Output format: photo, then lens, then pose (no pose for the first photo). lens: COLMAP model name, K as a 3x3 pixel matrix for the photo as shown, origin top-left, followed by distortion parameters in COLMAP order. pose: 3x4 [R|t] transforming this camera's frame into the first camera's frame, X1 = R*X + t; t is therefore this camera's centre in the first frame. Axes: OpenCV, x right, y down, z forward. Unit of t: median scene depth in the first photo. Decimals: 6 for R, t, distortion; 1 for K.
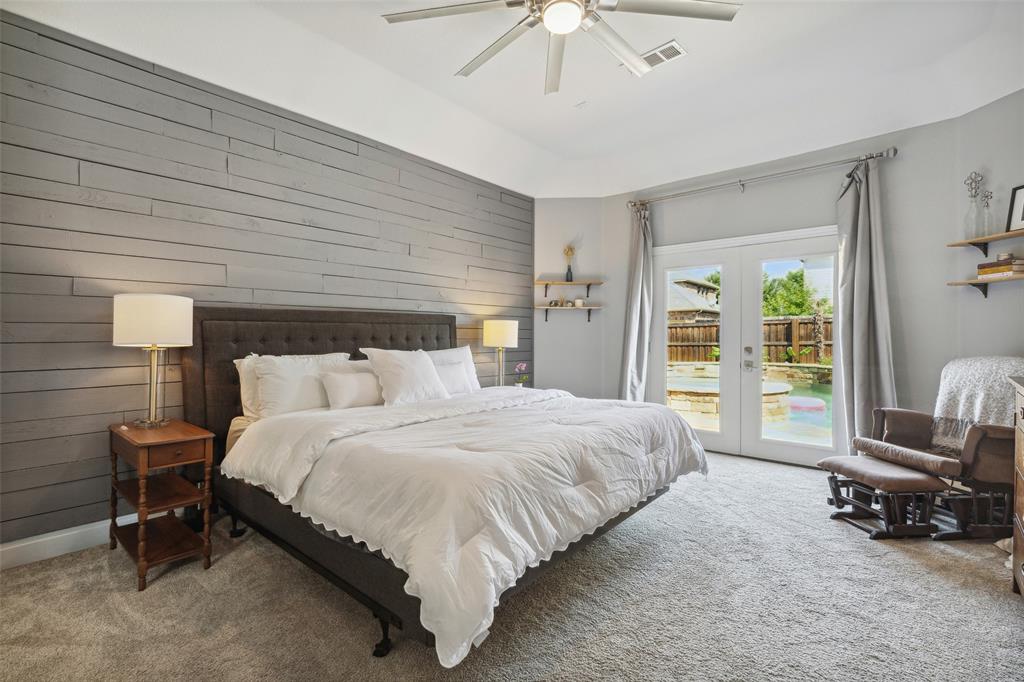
lens RADIAL K [[466.8, 0, 515.5], [0, 466.8, 335.3], [0, 0, 1]] dist [0.010795, -0.000931]
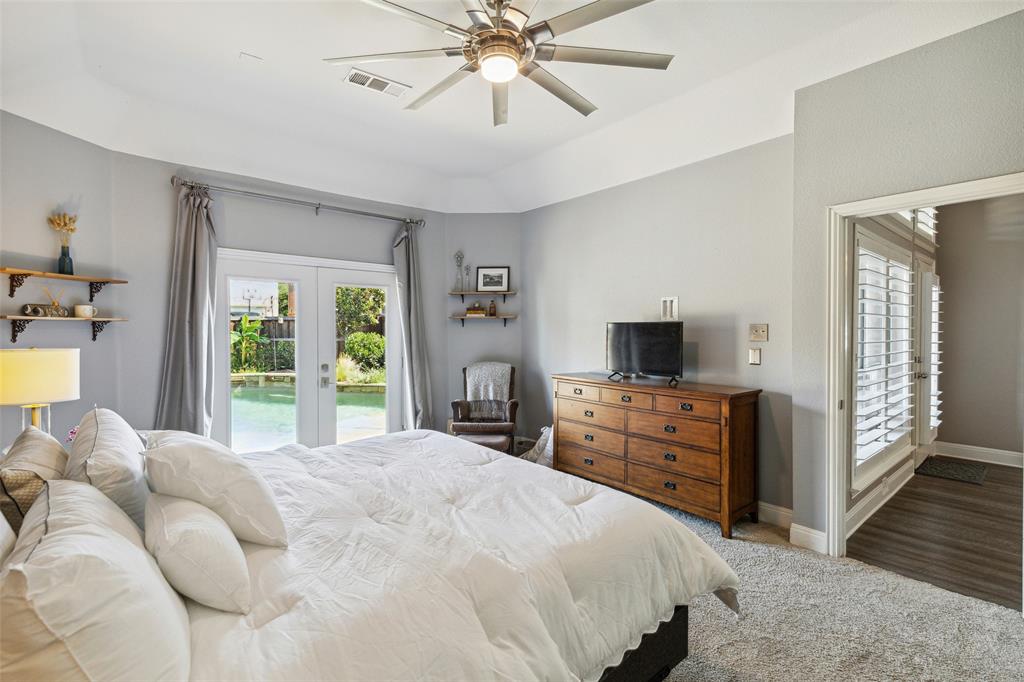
lens RADIAL K [[466.8, 0, 511.1], [0, 466.8, 336.6], [0, 0, 1]] dist [0.010795, -0.000931]
pose [[0.153980, -0.017040, 0.987927, -0.416711], [0.003210, 0.999855, 0.016746, -0.047265], [-0.988069, 0.000593, 0.154012, 0.372375]]
